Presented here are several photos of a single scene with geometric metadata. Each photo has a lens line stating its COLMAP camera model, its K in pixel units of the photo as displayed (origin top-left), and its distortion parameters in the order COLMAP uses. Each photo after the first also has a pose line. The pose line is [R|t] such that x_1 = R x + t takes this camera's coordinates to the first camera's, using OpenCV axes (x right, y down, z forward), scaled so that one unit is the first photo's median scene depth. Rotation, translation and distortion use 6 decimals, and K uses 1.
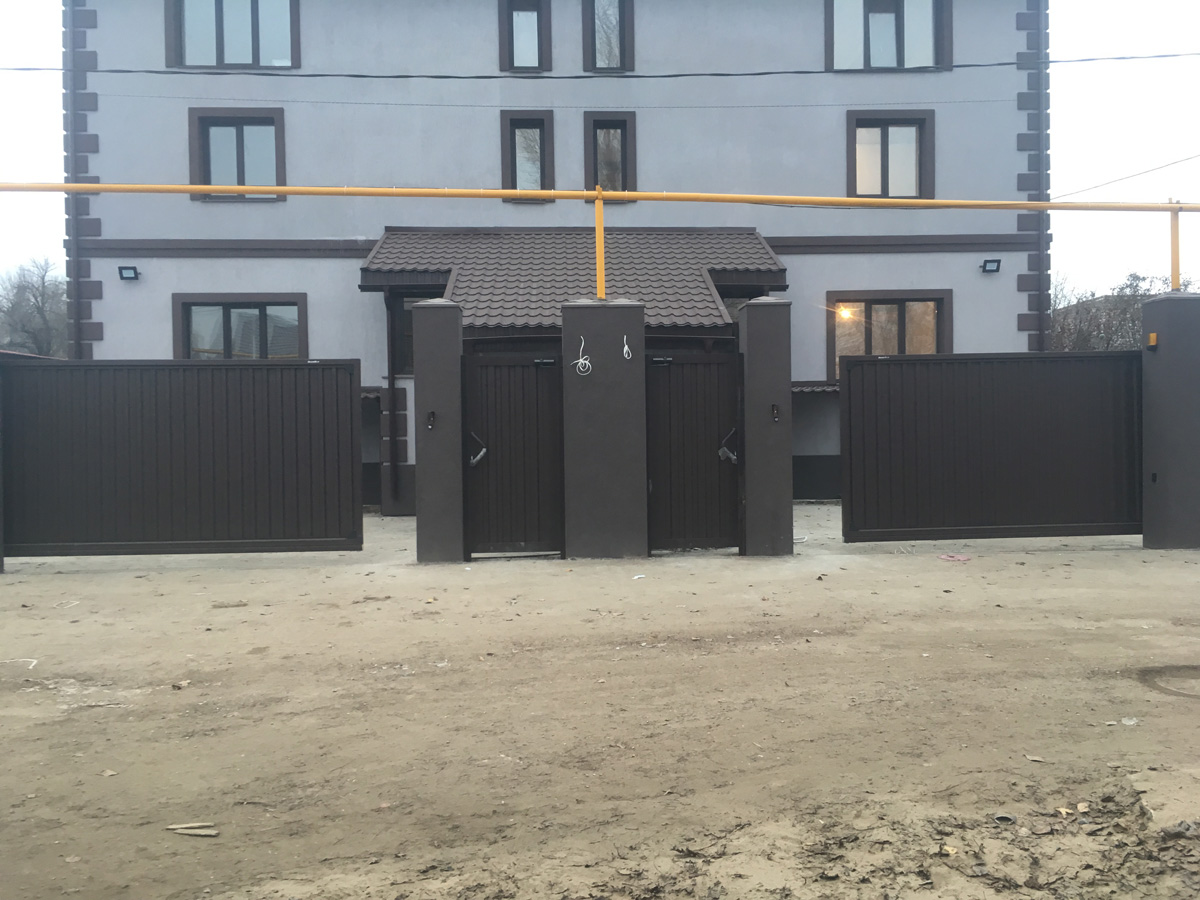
lens RADIAL K [[1023.7, 0, 602.5], [0, 1023.7, 449.6], [0, 0, 1]] dist [0.069787, -0.094944]
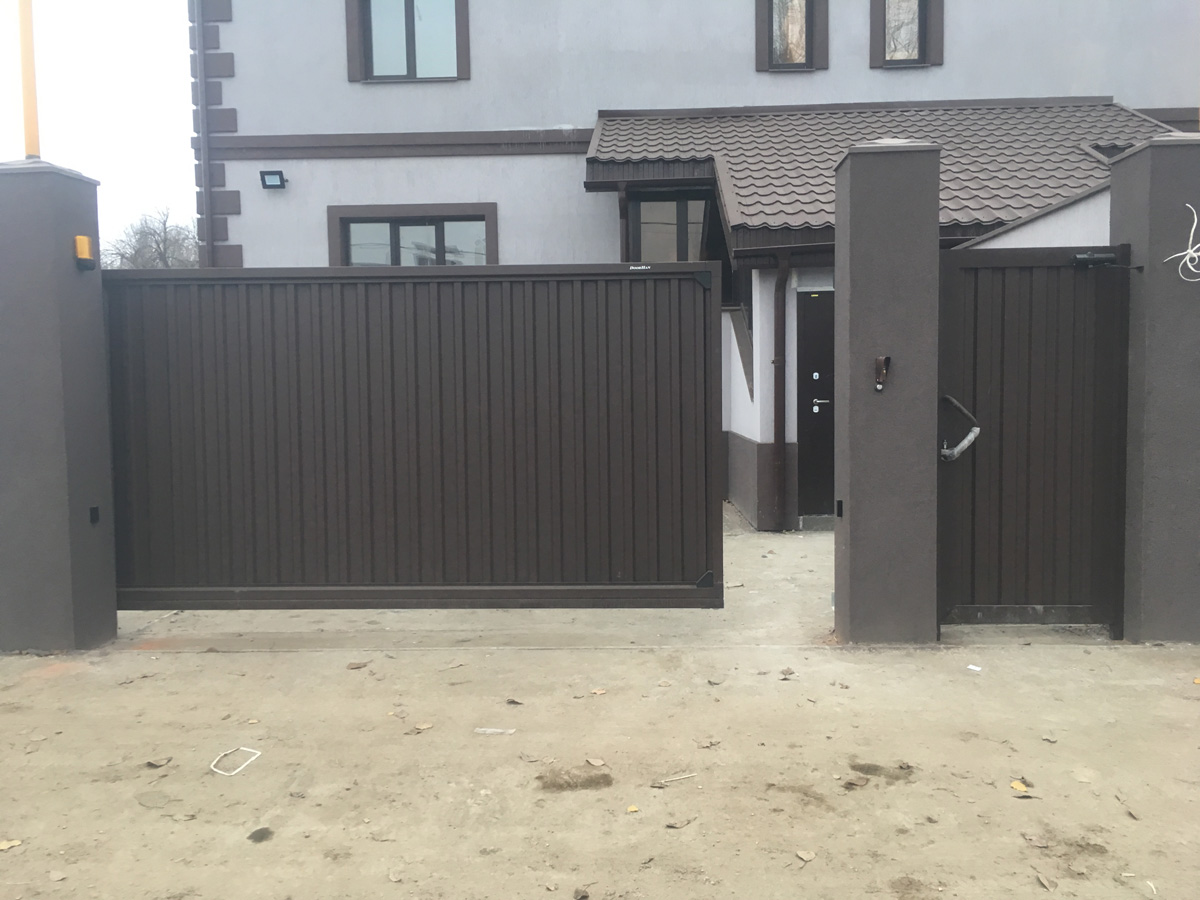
lens RADIAL K [[1023.7, 0, 601.7], [0, 1023.7, 451.3], [0, 0, 1]] dist [0.069787, -0.094944]
pose [[0.995183, 0.005603, -0.097879, -0.136199], [-0.000428, 0.998604, 0.052816, -0.008949], [0.098039, -0.052520, 0.993796, 0.246193]]
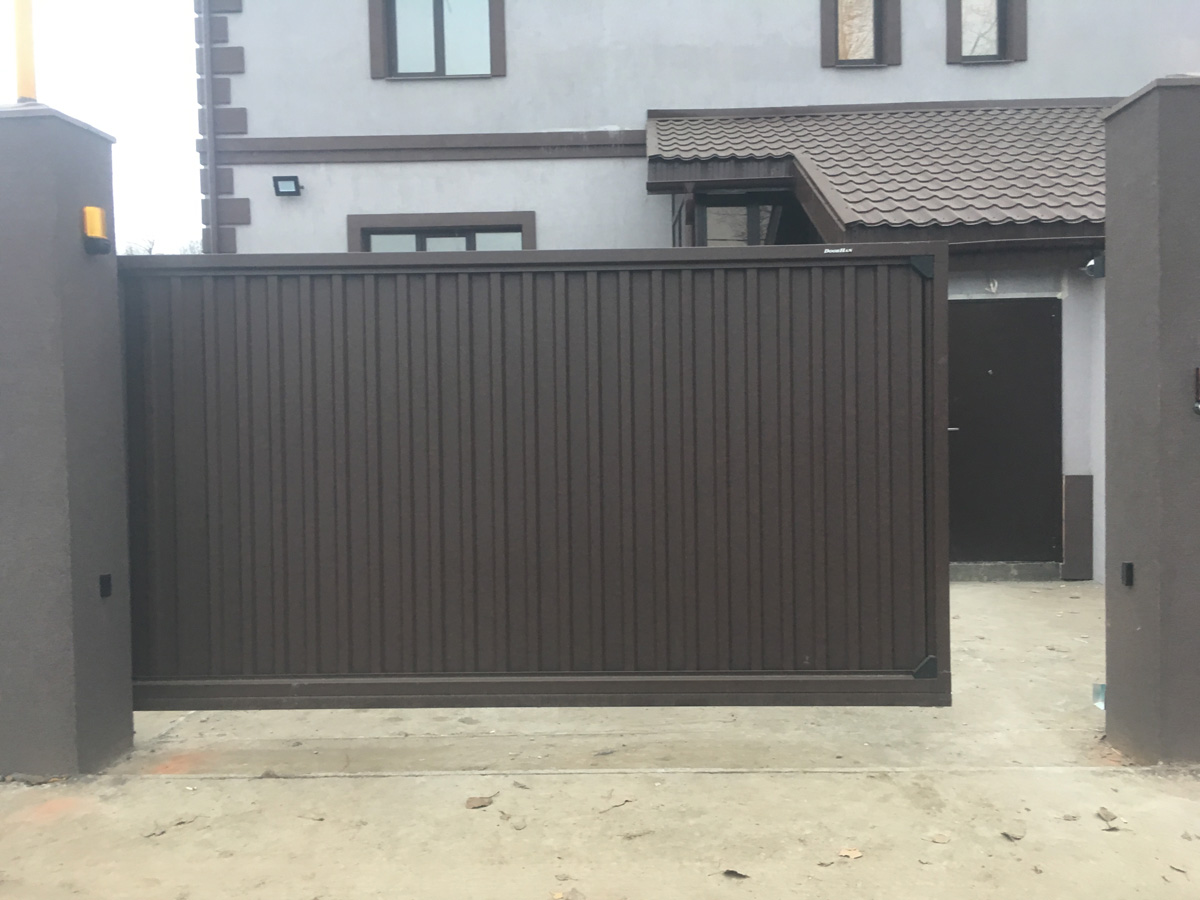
lens RADIAL K [[1023.7, 0, 601.3], [0, 1023.7, 456.4], [0, 0, 1]] dist [0.069787, -0.094944]
pose [[0.996509, 0.000444, -0.083486, -0.187720], [0.001972, 0.999582, 0.028850, -0.008269], [0.083464, -0.028914, 0.996091, 0.318250]]
